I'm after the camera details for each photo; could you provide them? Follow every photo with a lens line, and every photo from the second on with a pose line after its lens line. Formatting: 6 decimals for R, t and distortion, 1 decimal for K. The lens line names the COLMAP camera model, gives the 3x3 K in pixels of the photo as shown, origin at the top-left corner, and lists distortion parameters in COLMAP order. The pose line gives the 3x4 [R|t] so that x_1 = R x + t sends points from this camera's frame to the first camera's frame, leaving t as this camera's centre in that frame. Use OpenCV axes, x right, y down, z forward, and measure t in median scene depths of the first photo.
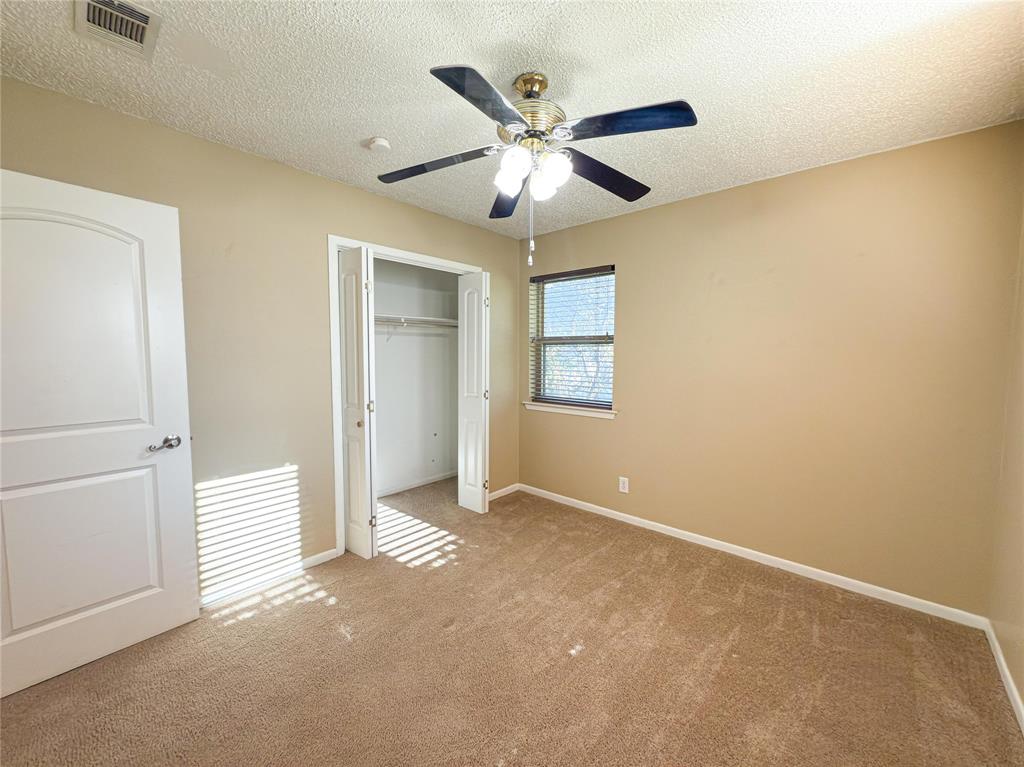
lens RADIAL K [[406.1, 0, 511.4], [0, 406.1, 382.7], [0, 0, 1]] dist [-0.000319, 0.000093]
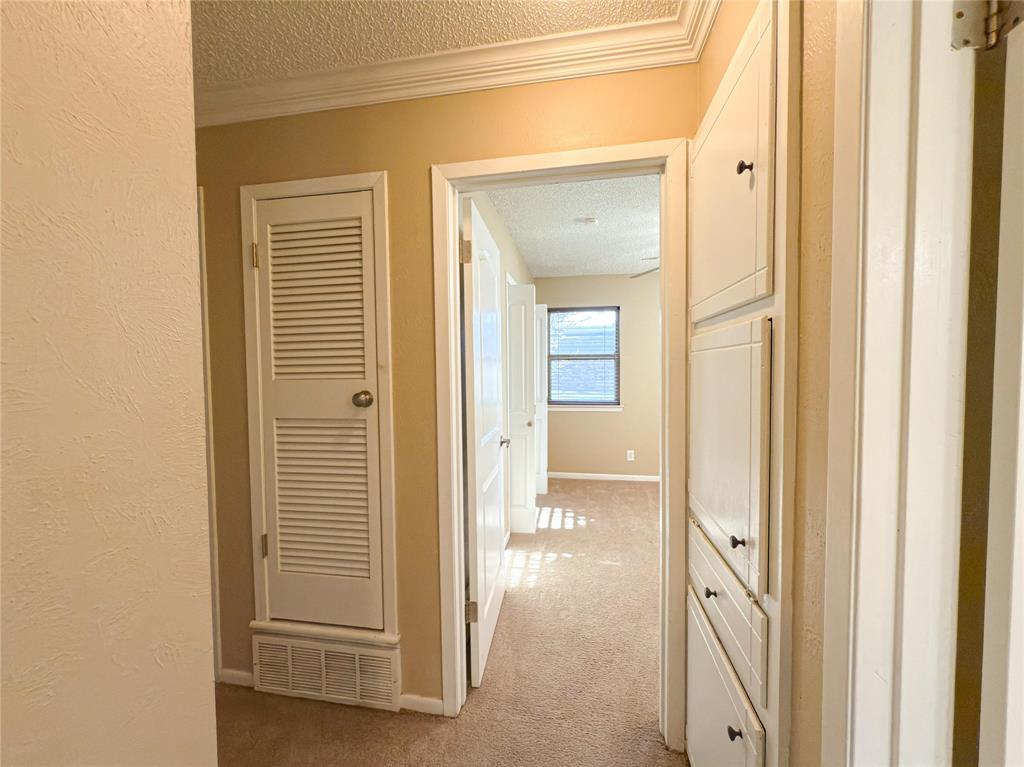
lens RADIAL K [[406.1, 0, 511.4], [0, 406.1, 382.7], [0, 0, 1]] dist [-0.000319, 0.000093]
pose [[0.849479, -0.031242, 0.526697, -1.024587], [0.050195, 0.998503, -0.021728, -0.000413], [-0.525230, 0.044895, 0.849775, -0.037862]]
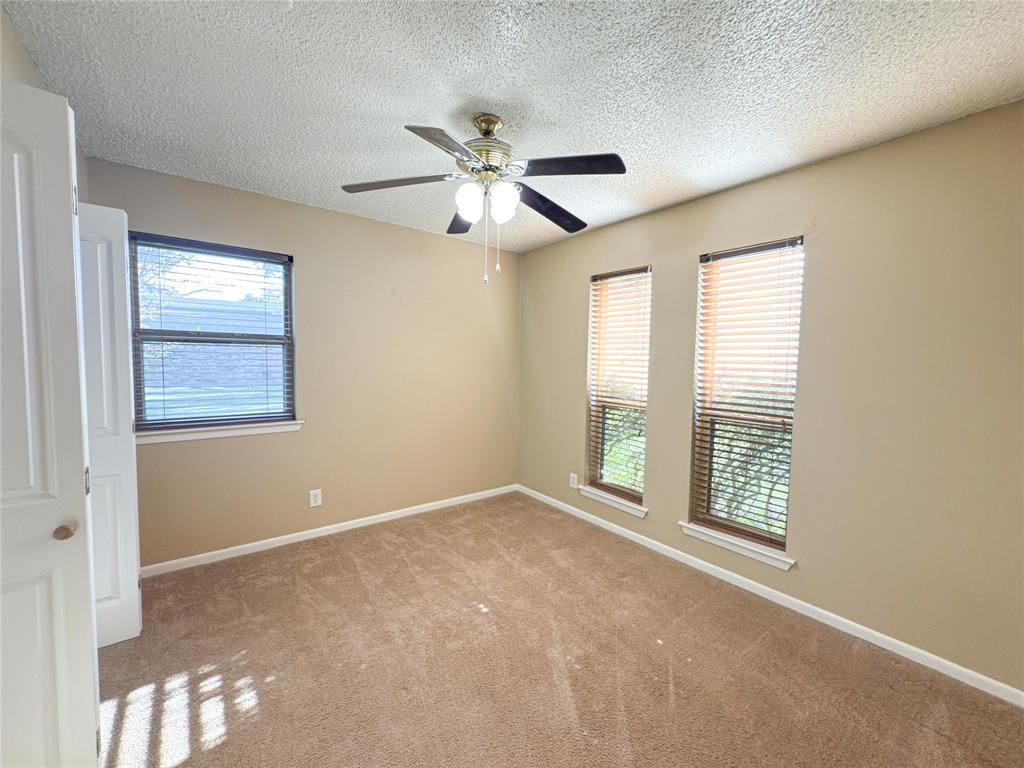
lens RADIAL K [[406.1, 0, 511.4], [0, 406.1, 383.2], [0, 0, 1]] dist [-0.000319, 0.000093]
pose [[0.177120, -0.059306, 0.982401, -0.650841], [0.056018, 0.997172, 0.050098, -0.038231], [-0.982594, 0.046159, 0.179941, 0.457442]]
